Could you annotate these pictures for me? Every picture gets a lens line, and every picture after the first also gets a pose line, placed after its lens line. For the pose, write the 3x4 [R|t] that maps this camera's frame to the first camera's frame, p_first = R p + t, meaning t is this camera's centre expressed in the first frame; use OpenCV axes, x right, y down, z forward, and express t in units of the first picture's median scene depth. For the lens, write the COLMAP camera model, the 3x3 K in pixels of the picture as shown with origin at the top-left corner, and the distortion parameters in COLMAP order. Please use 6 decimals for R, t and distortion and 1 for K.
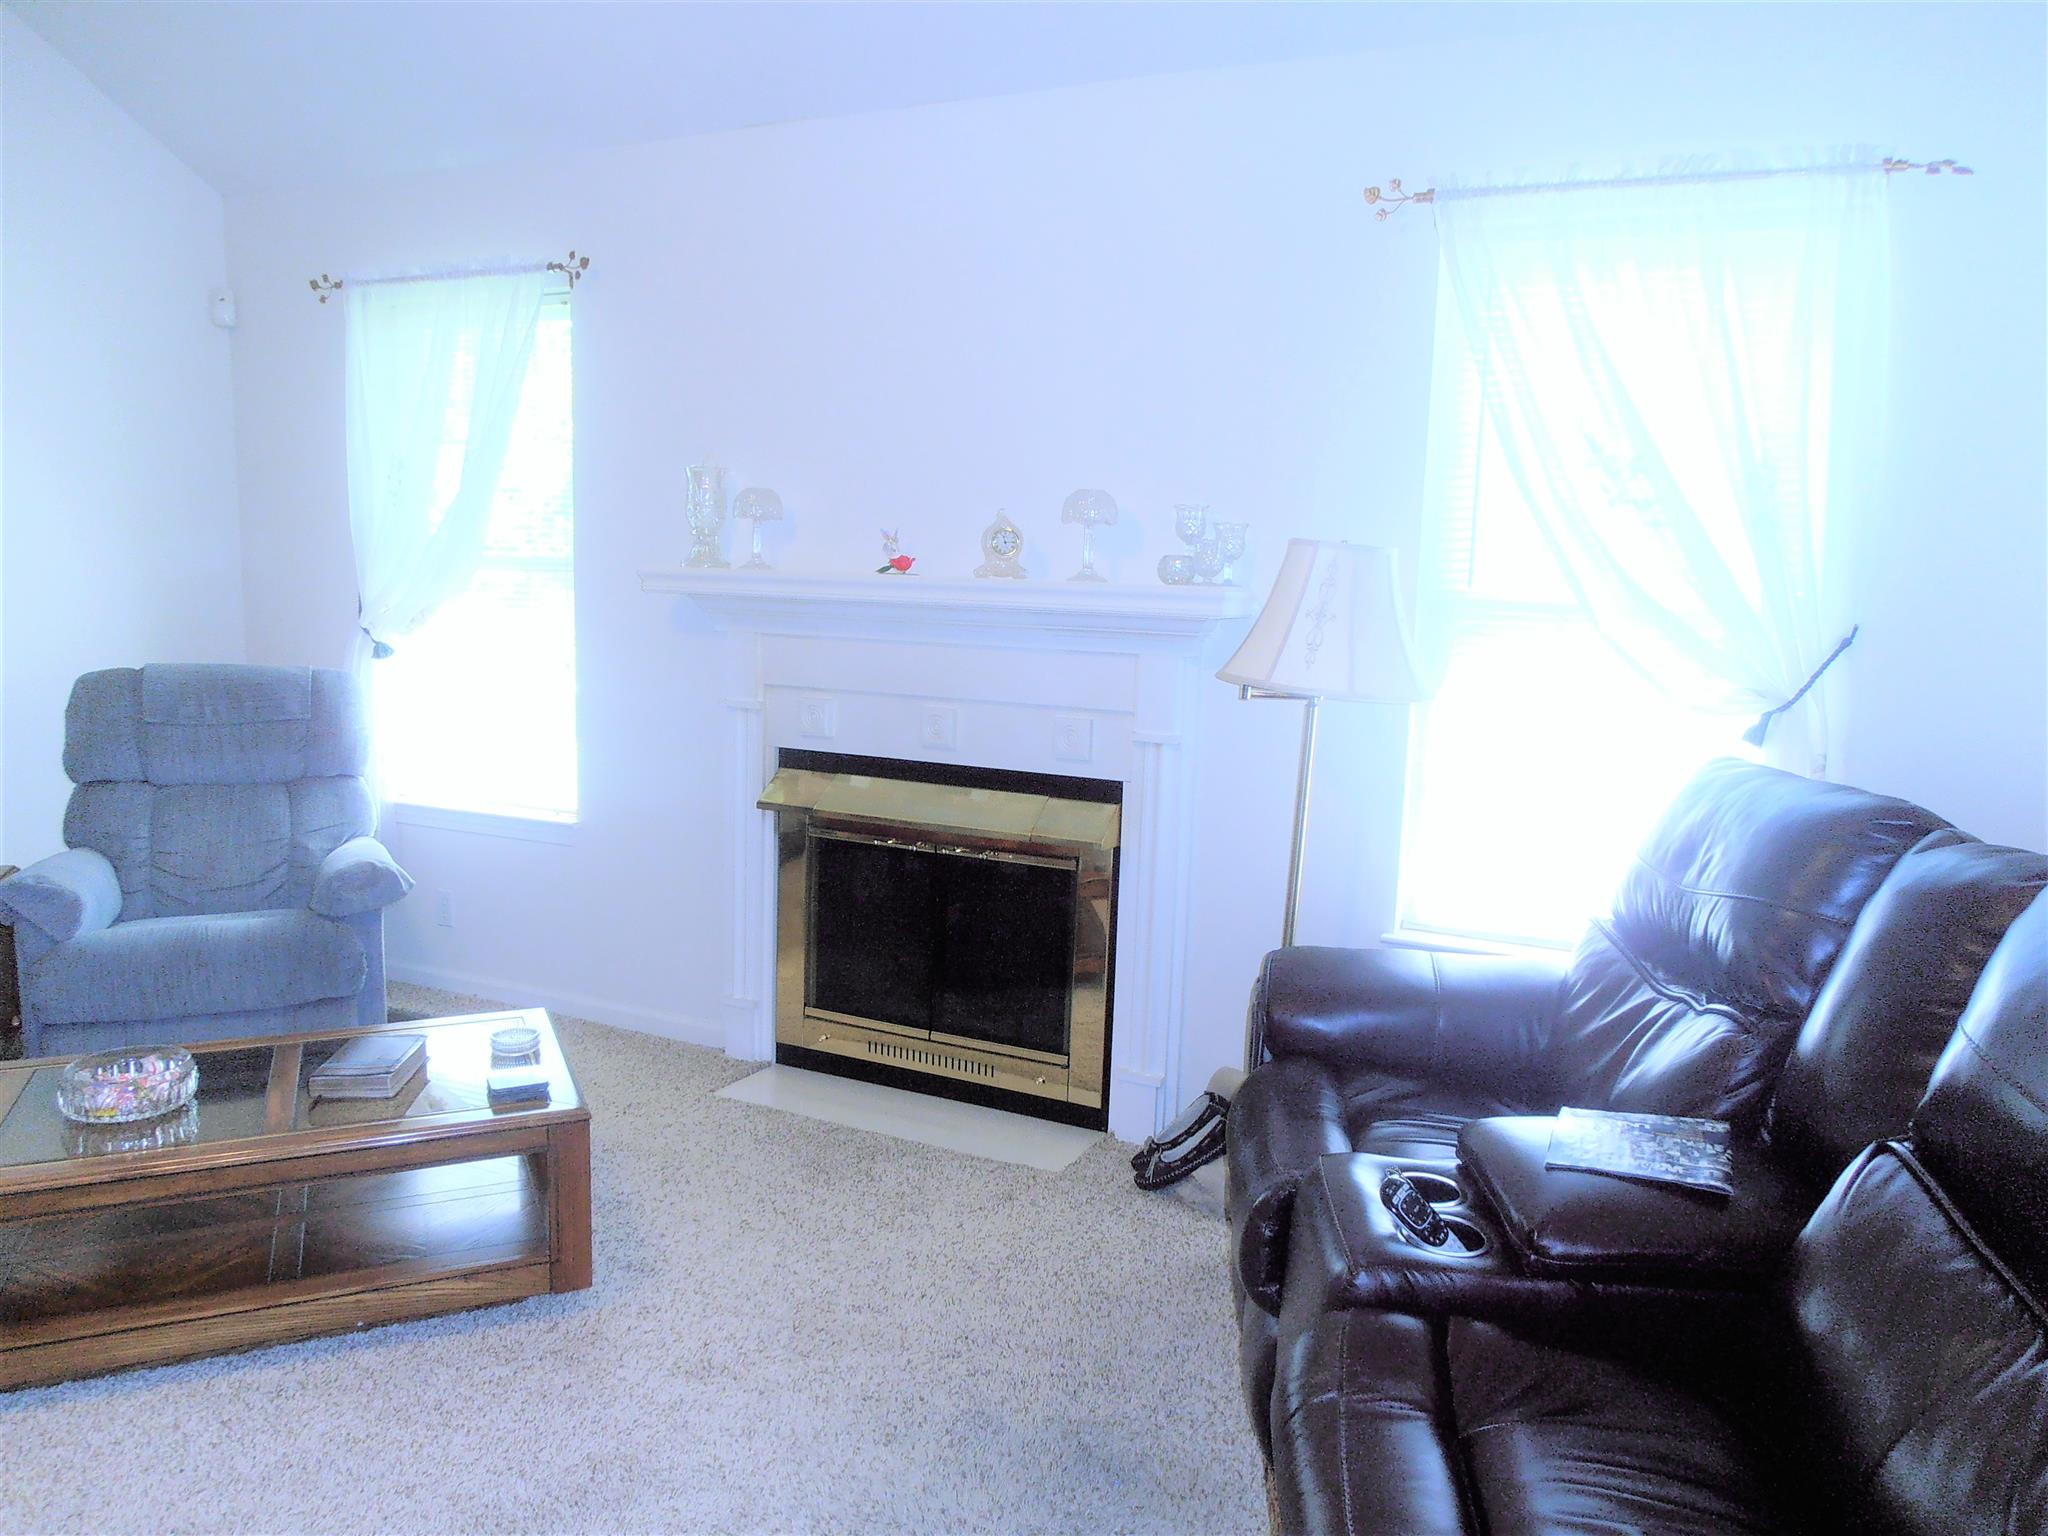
lens RADIAL K [[1445.2, 0, 1028.8], [0, 1445.2, 770.3], [0, 0, 1]] dist [-0.023427, 0.013014]
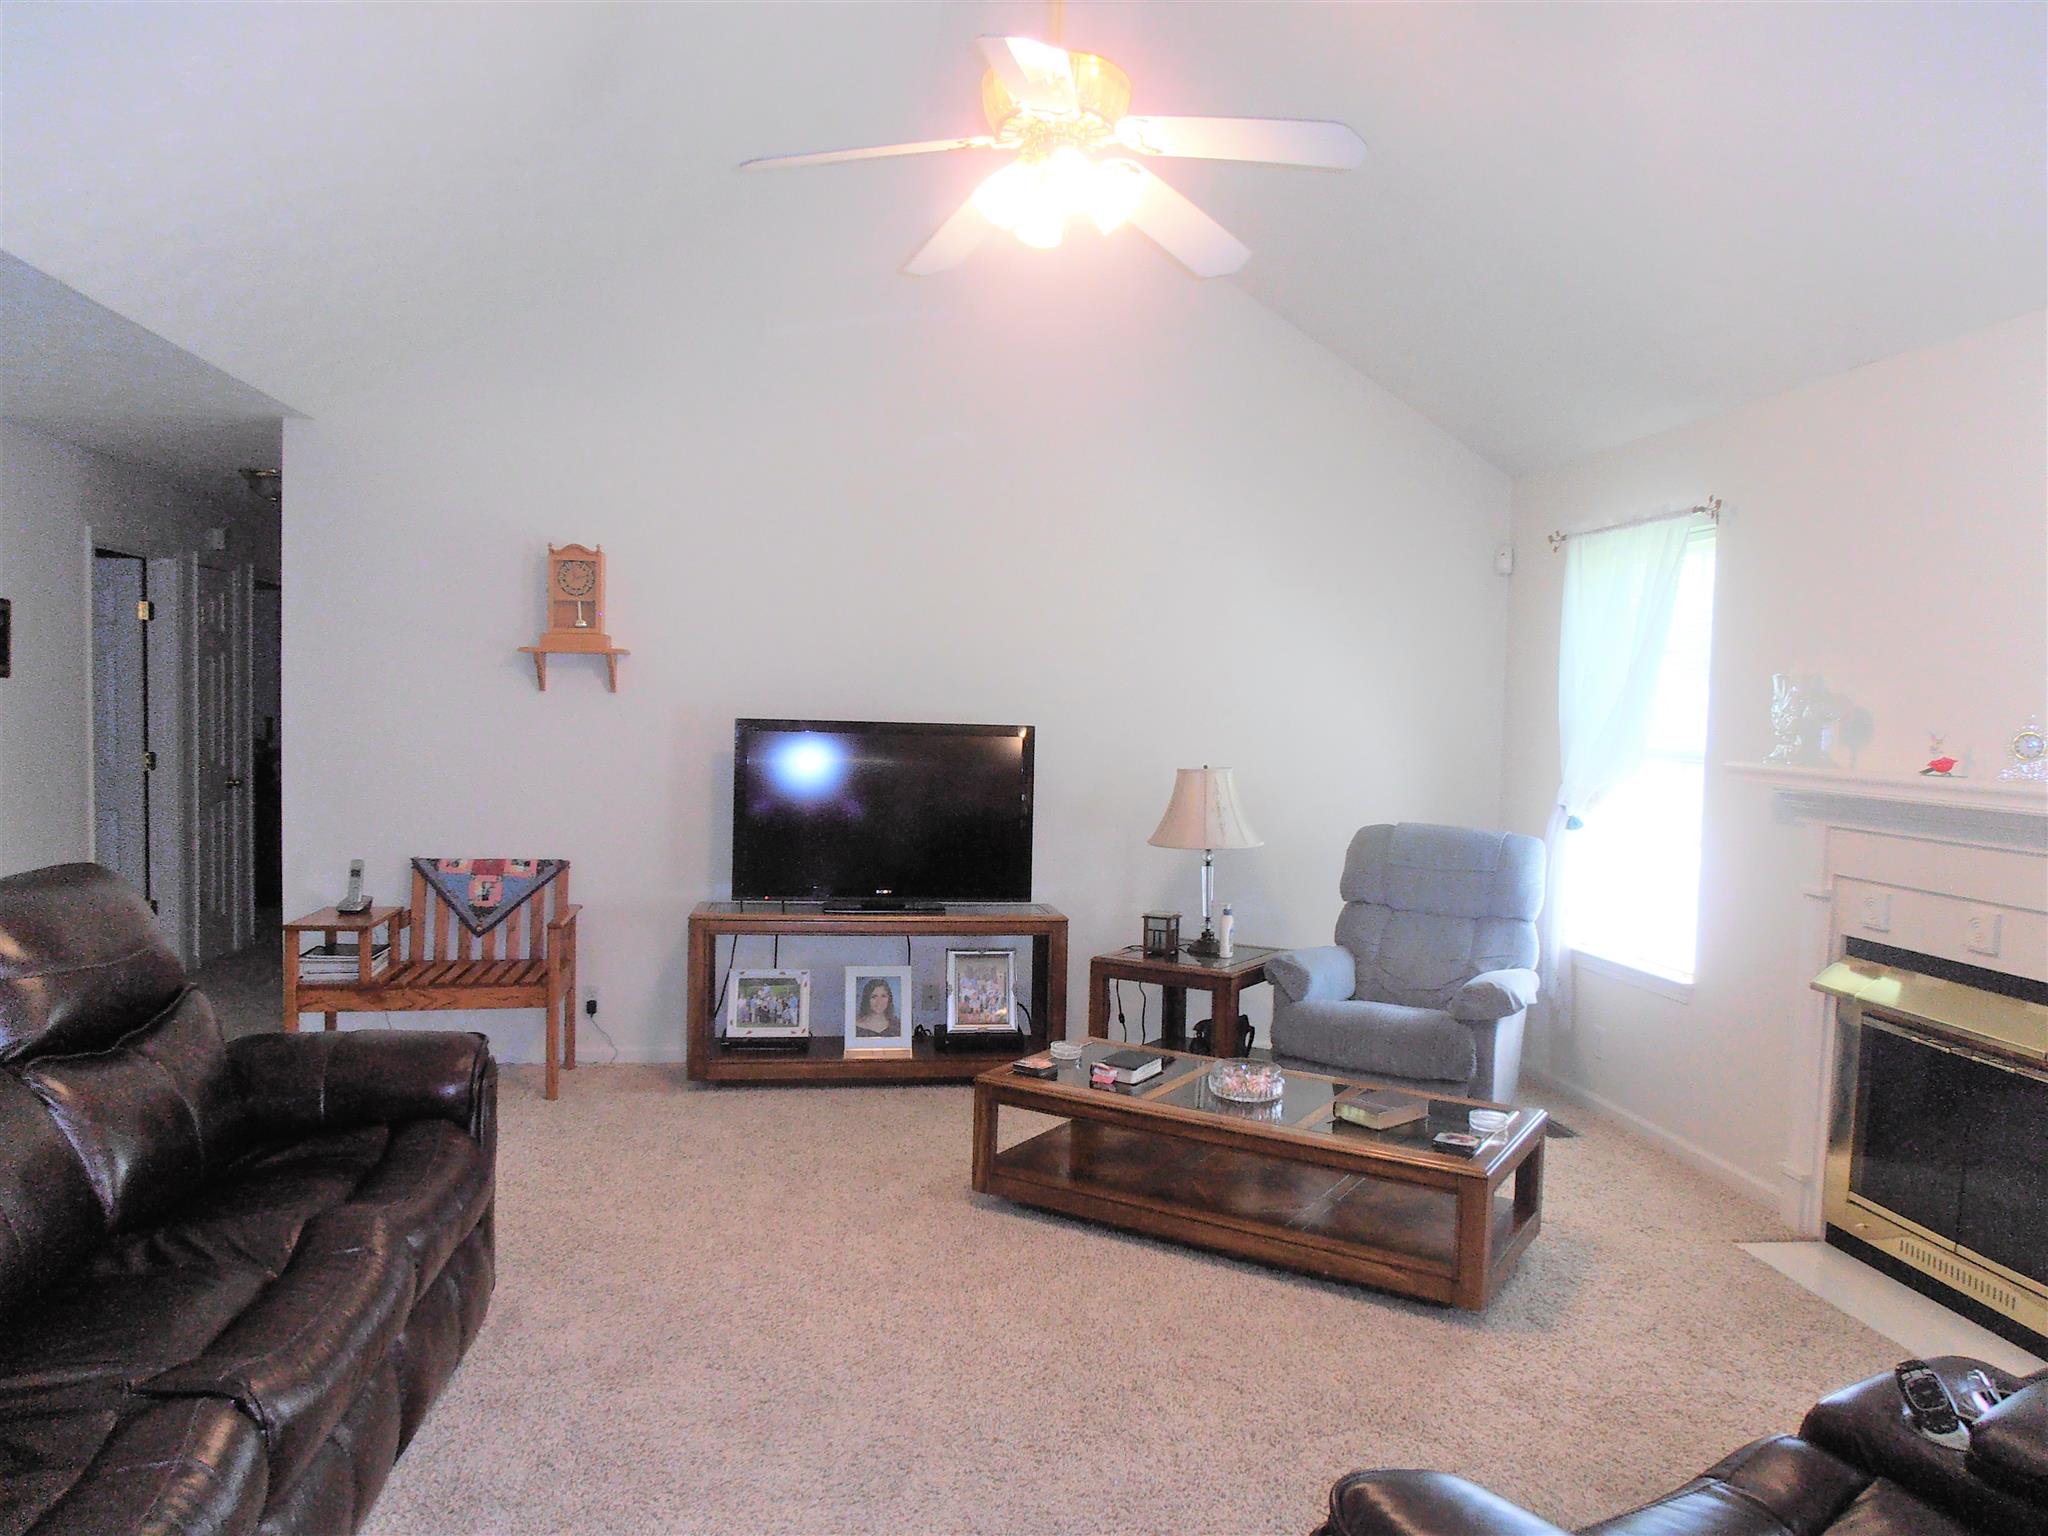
lens RADIAL K [[1445.2, 0, 1028.6], [0, 1445.2, 775.5], [0, 0, 1]] dist [-0.023427, 0.013014]
pose [[0.554248, 0.030061, -0.831808, 0.375193], [-0.130030, 0.990205, -0.050856, -0.000905], [0.822132, 0.136347, 0.552728, -0.083972]]
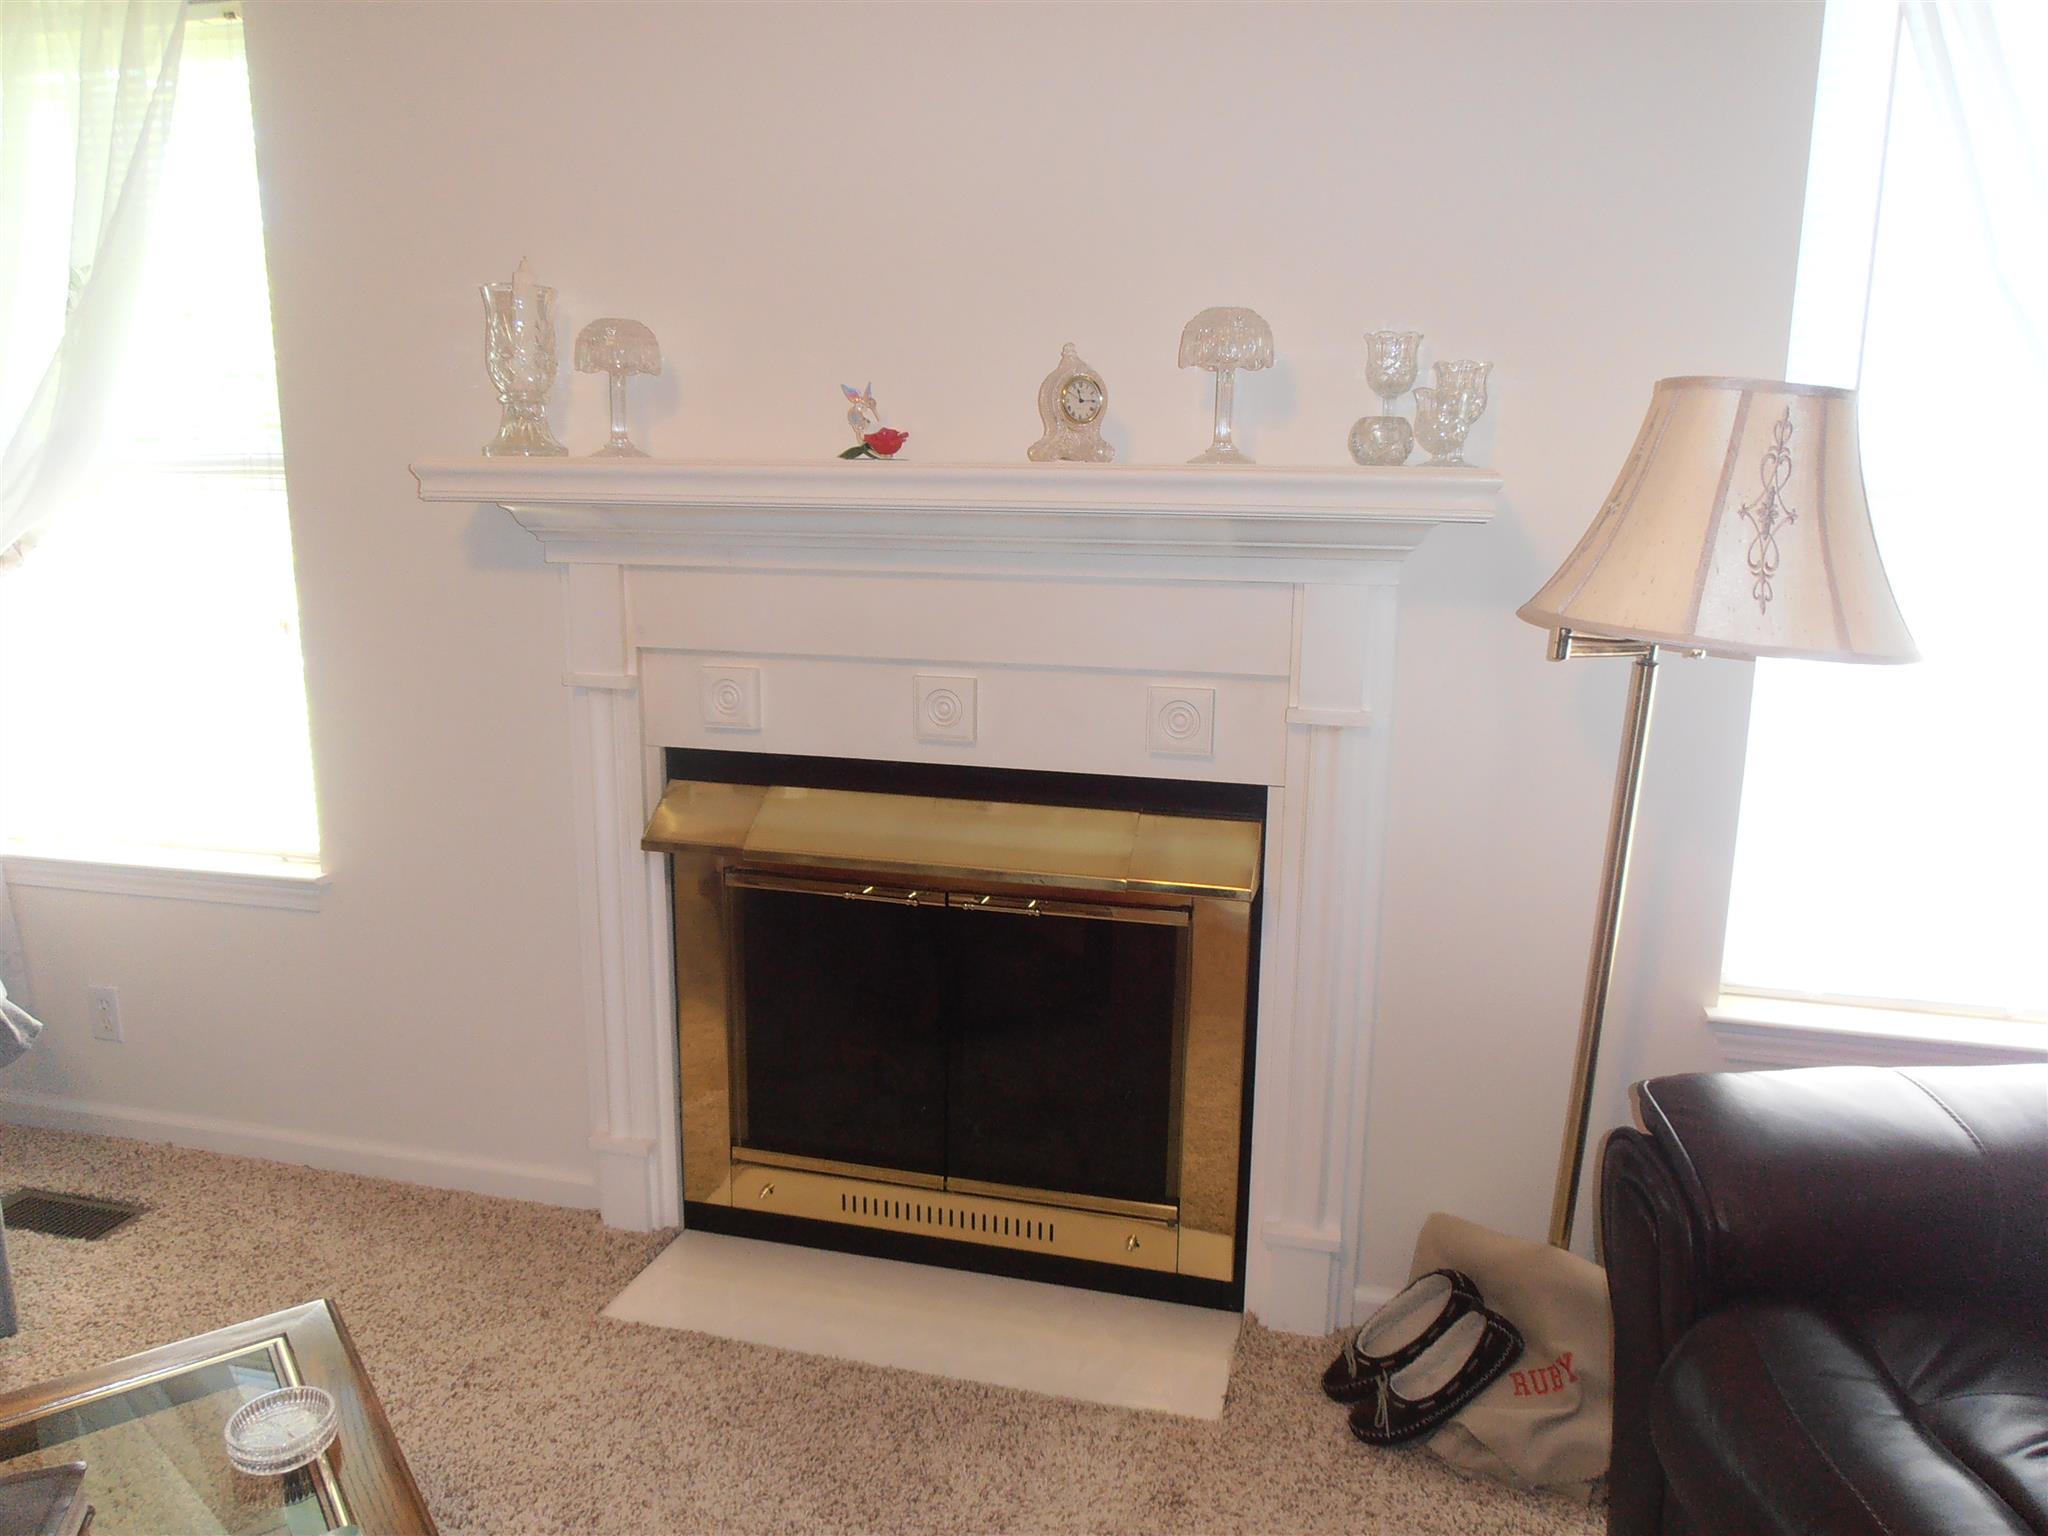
lens RADIAL K [[1445.2, 0, 1028.5], [0, 1445.2, 771.2], [0, 0, 1]] dist [-0.023427, 0.013014]
pose [[0.980810, -0.061262, 0.185092, -0.140117], [0.047809, 0.995938, 0.076295, -0.047508], [-0.189014, -0.065982, 0.979755, 0.372773]]
